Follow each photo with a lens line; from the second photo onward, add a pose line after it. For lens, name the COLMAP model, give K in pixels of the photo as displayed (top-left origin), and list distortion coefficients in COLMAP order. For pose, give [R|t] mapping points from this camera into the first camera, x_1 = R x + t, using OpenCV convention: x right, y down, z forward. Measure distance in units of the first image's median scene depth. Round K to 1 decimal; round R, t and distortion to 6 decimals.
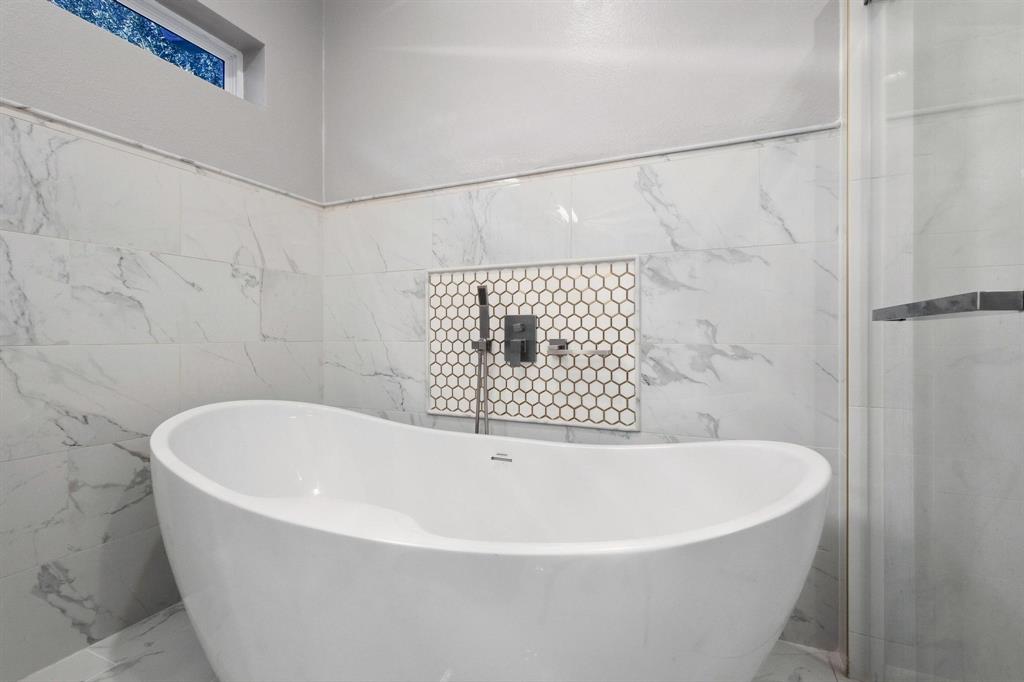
lens RADIAL K [[468.3, 0, 513.1], [0, 468.3, 344.1], [0, 0, 1]] dist [0.007597, -0.001398]
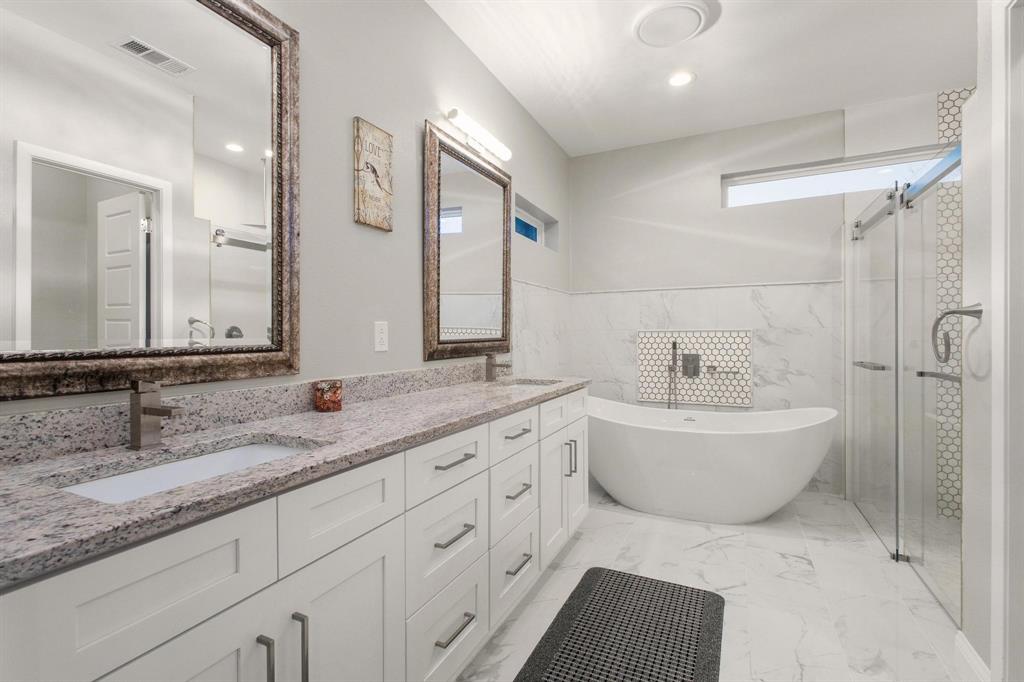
lens RADIAL K [[468.3, 0, 509.9], [0, 468.3, 344.1], [0, 0, 1]] dist [0.007597, -0.001398]
pose [[0.999933, -0.004892, -0.010468, -0.812933], [0.004913, 0.999986, 0.001979, -0.118819], [0.010458, -0.002030, 0.999943, -1.179894]]
